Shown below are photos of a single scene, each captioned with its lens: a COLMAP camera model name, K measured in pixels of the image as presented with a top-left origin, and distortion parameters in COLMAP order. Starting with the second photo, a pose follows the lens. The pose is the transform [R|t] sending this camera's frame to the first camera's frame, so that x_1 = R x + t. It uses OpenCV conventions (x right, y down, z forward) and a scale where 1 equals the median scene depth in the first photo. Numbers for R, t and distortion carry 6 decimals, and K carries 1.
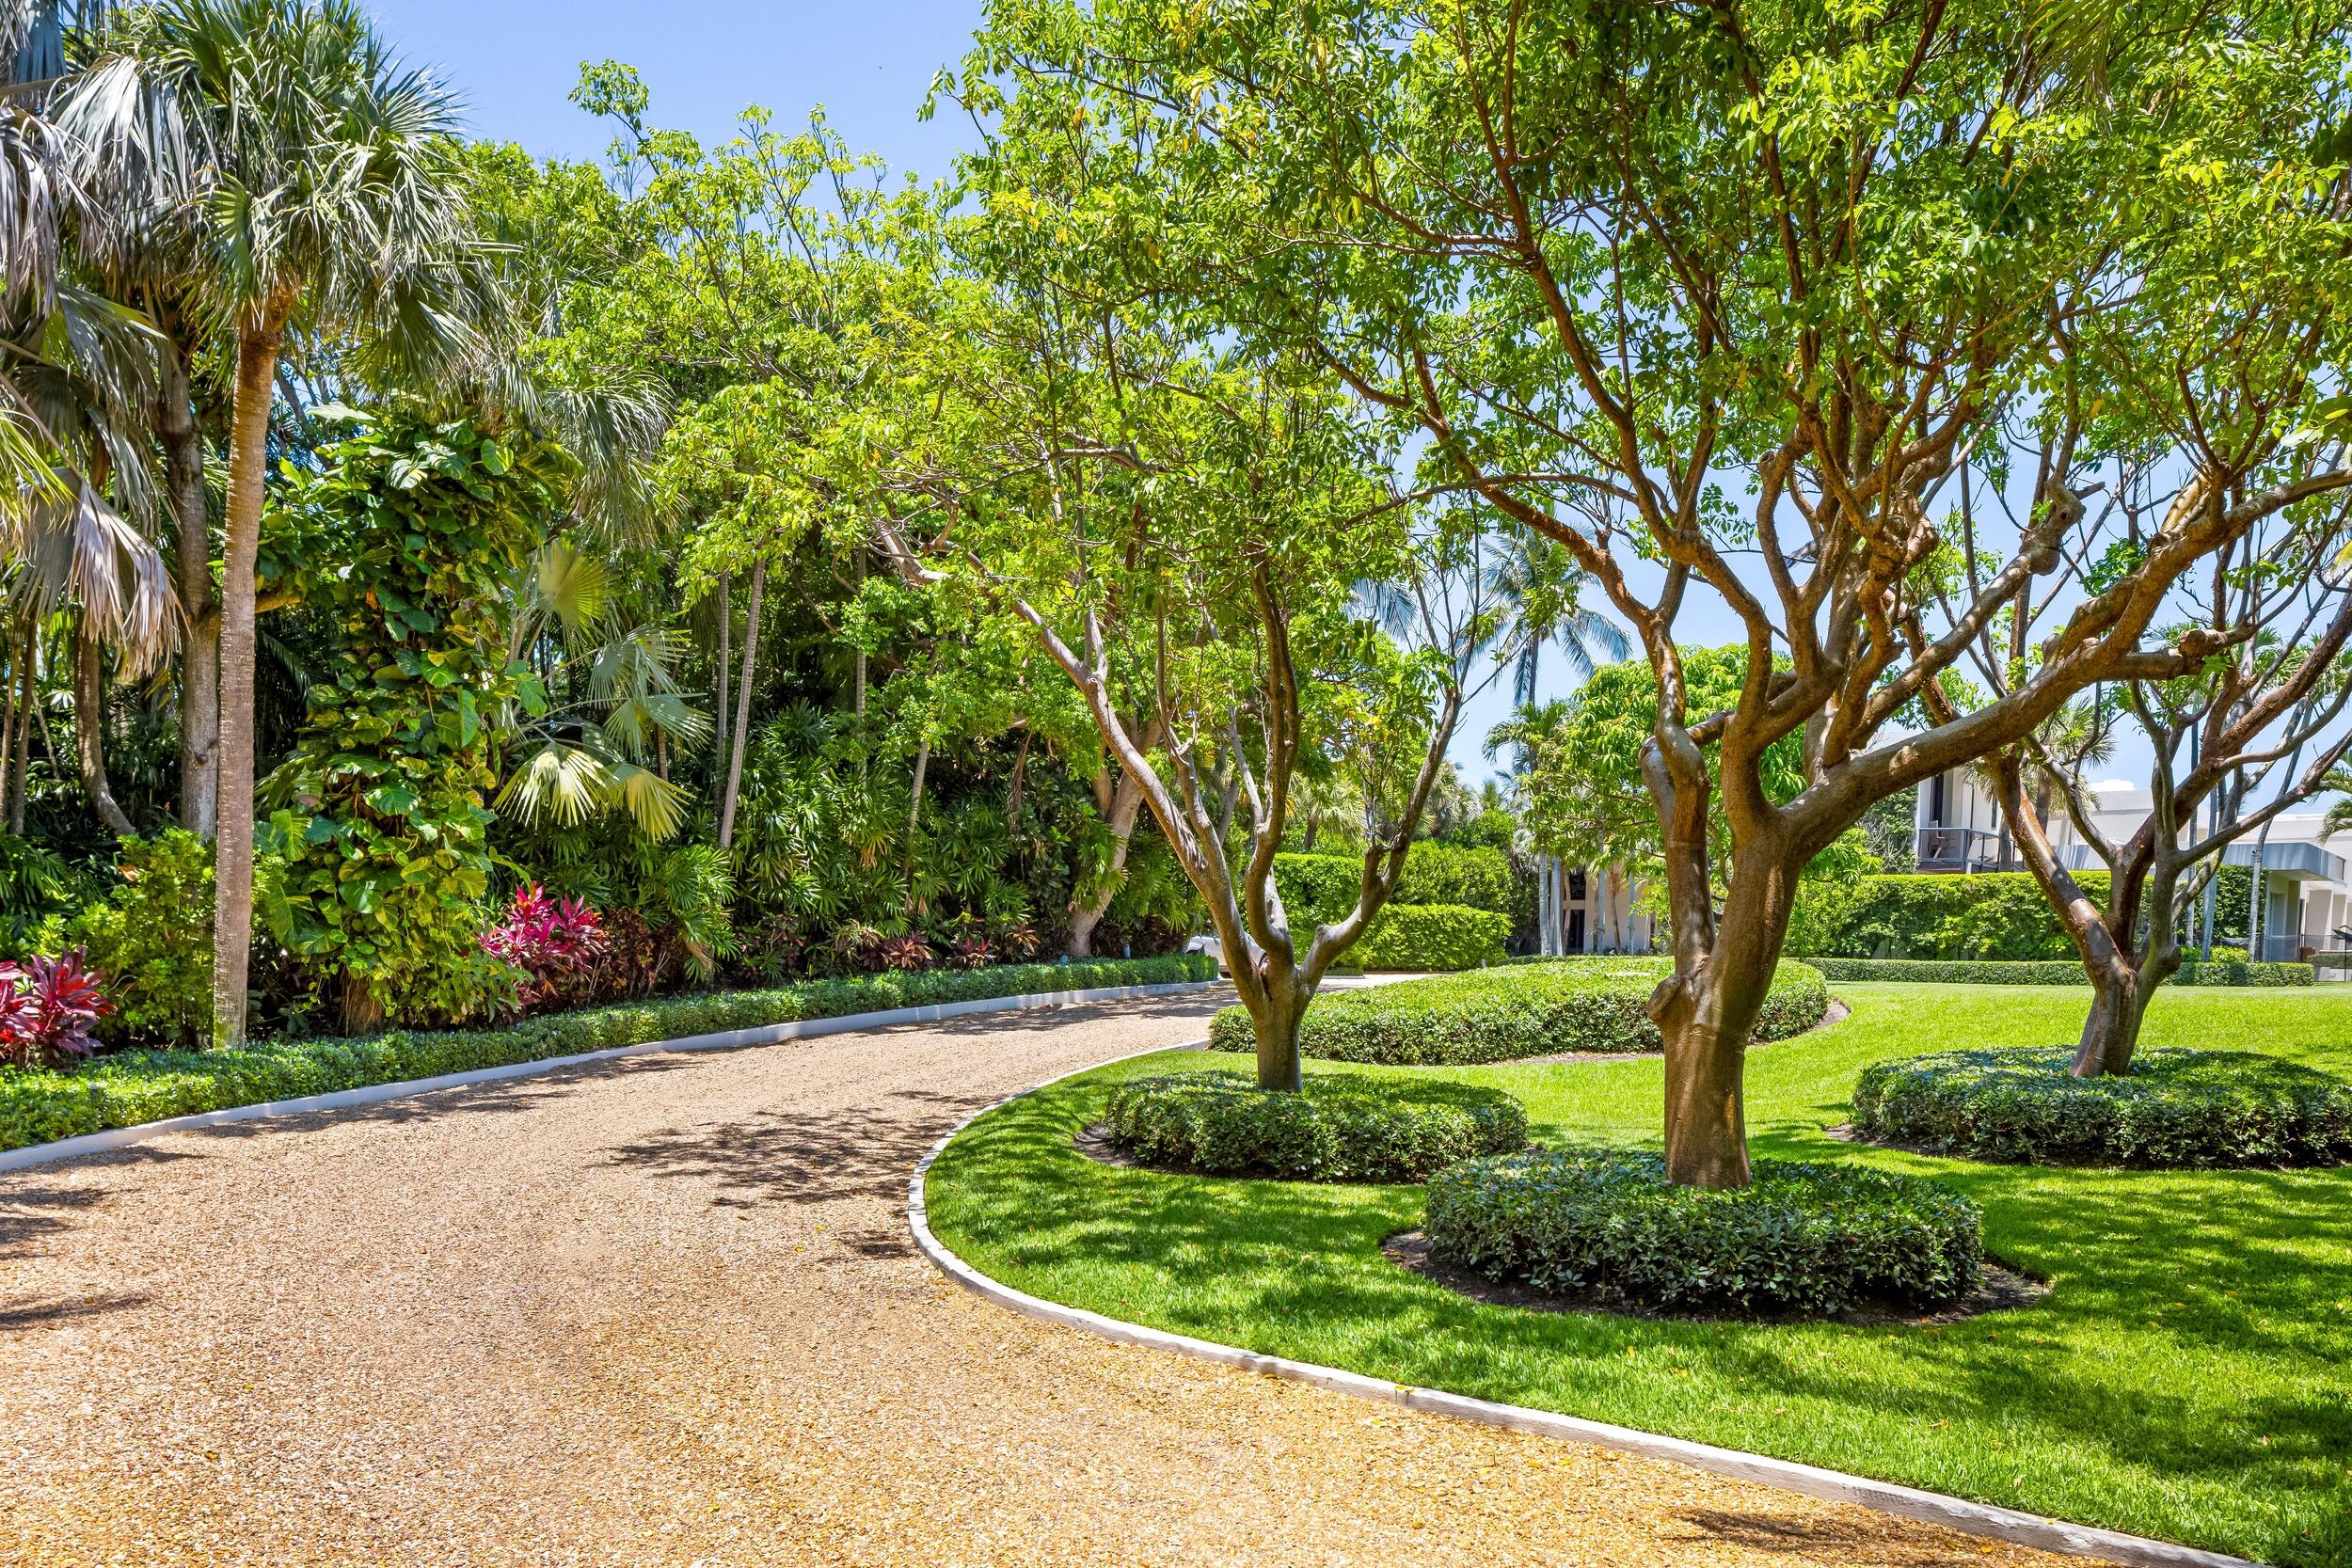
lens RADIAL K [[1651.5, 0, 1179.2], [0, 1651.5, 1034.7], [0, 0, 1]] dist [-0.007604, 0.000043]
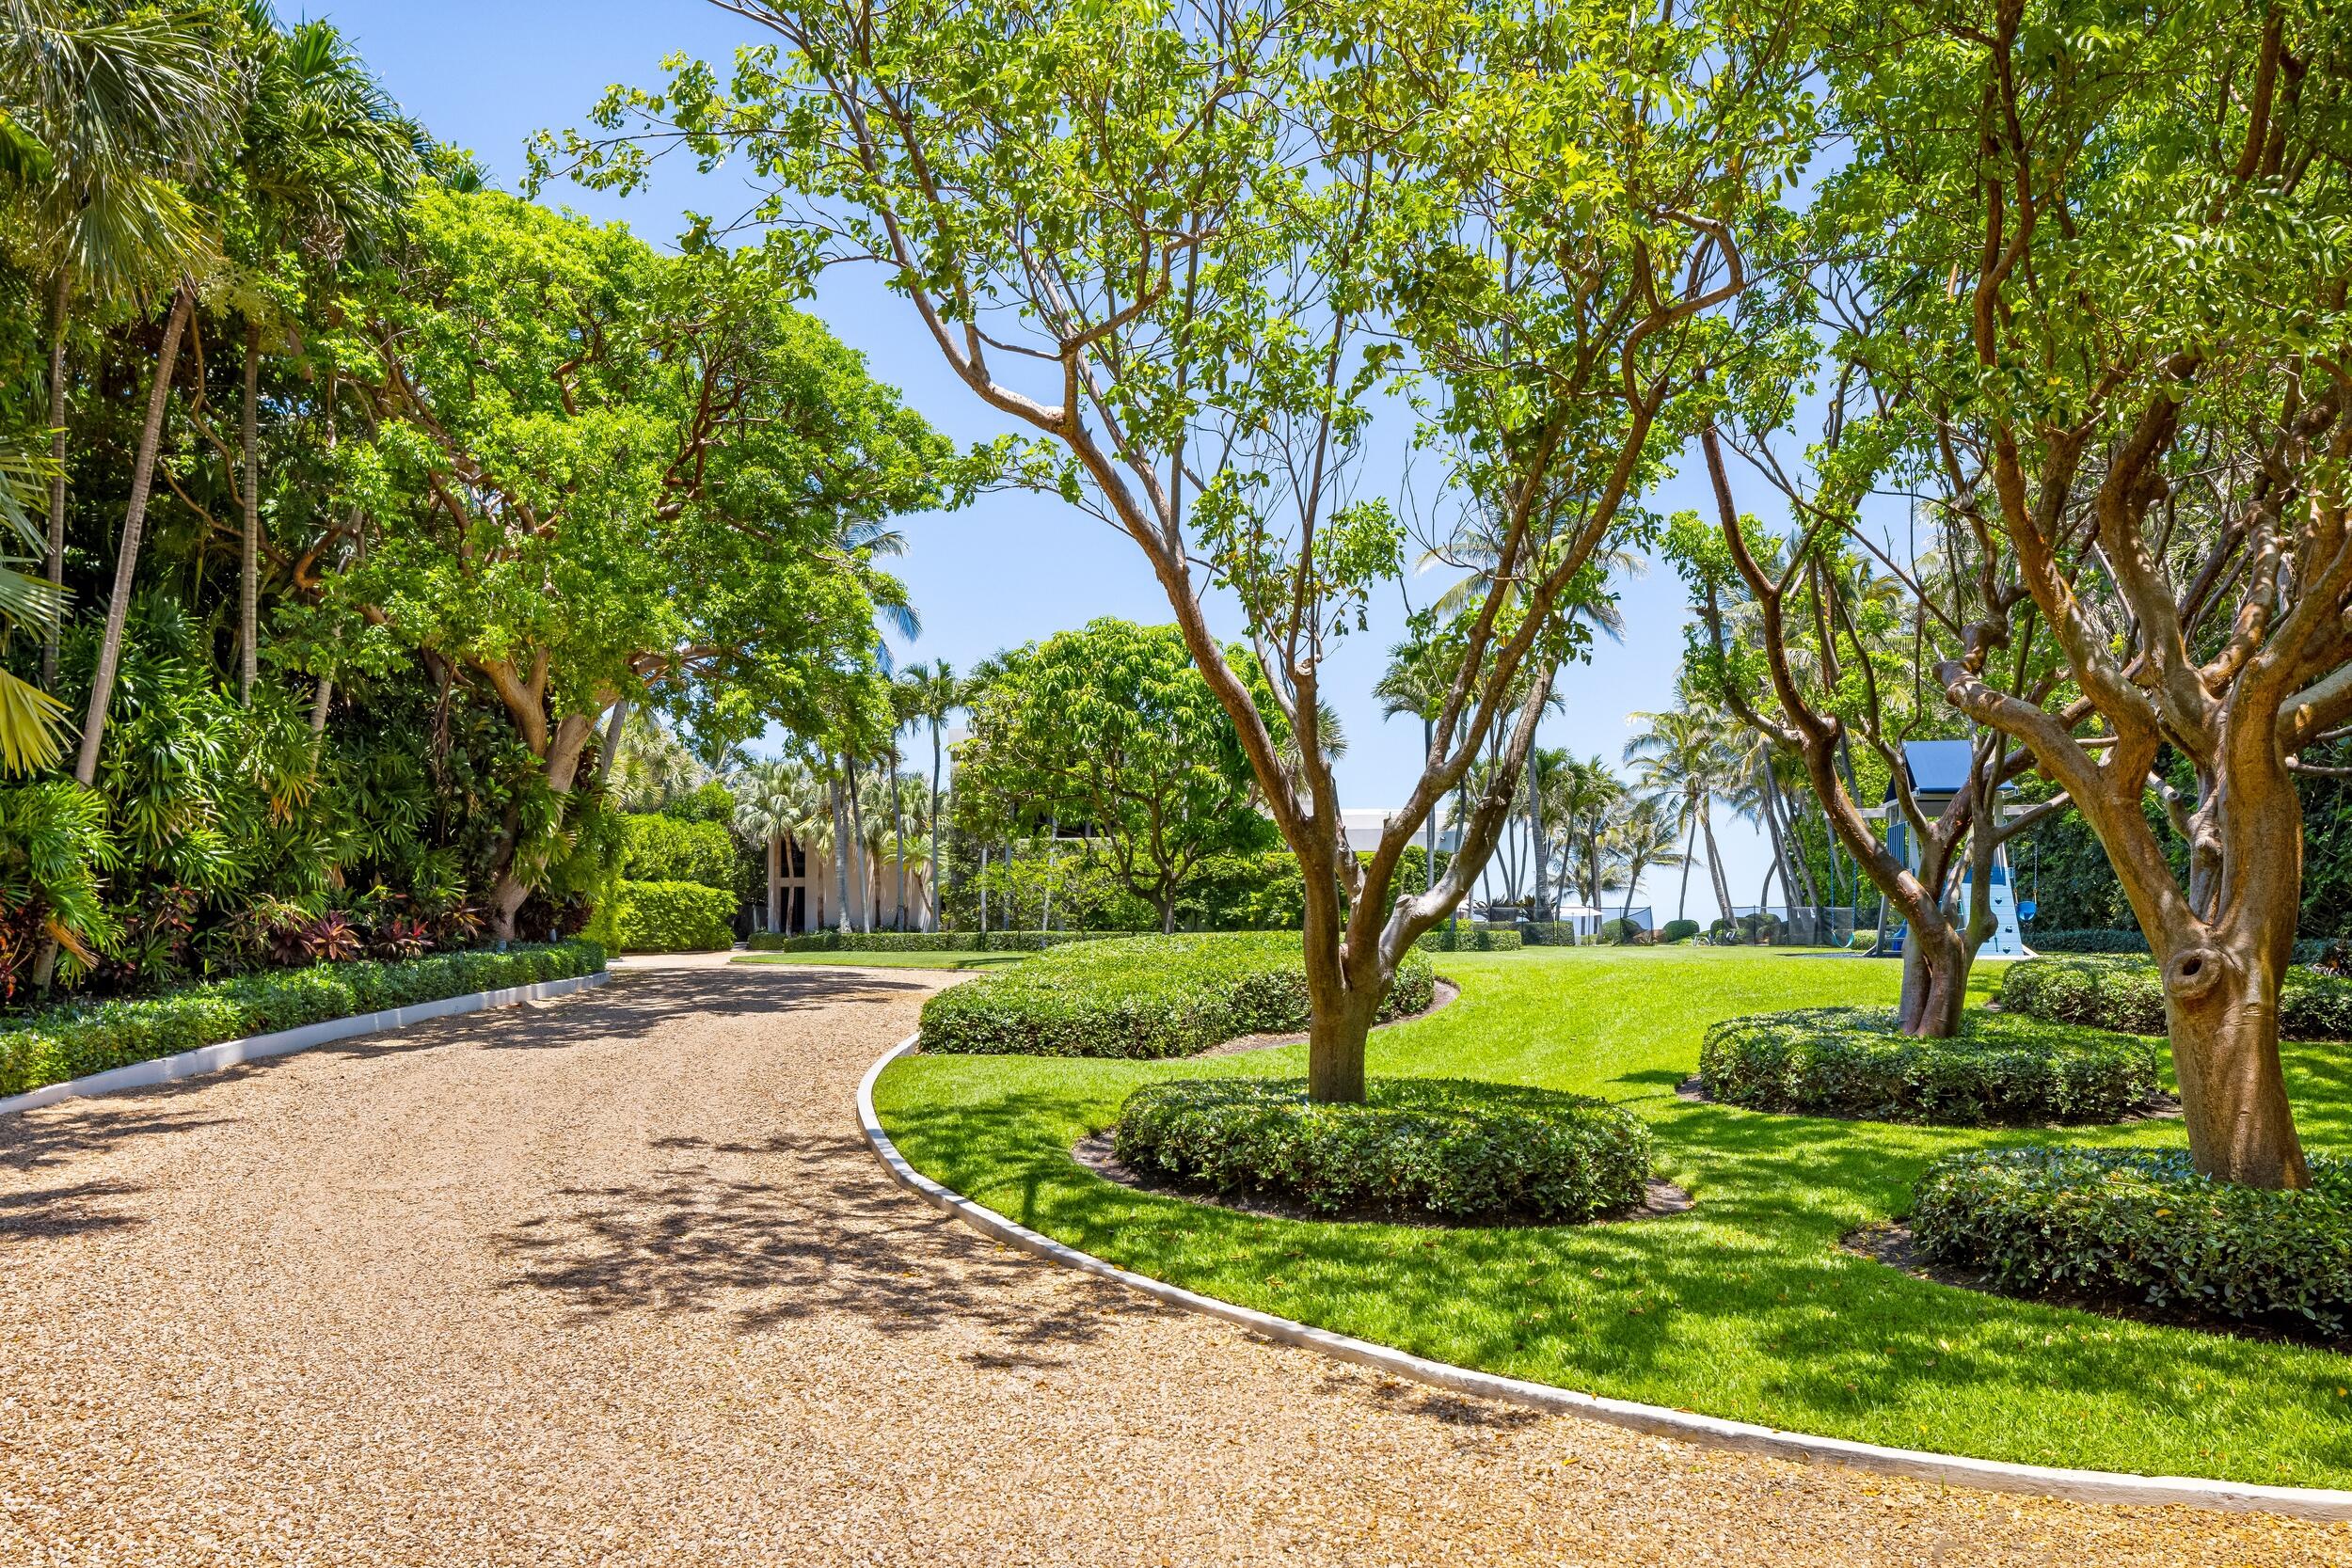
lens RADIAL K [[1607.3, 0, 1147.2], [0, 1607.3, 920.0], [0, 0, 1]] dist [-0.000321, -0.000632]
pose [[0.856431, -0.008625, 0.516190, -0.230074], [0.037628, 0.998244, -0.045751, -0.012138], [-0.514889, 0.058606, 0.855251, 0.207430]]
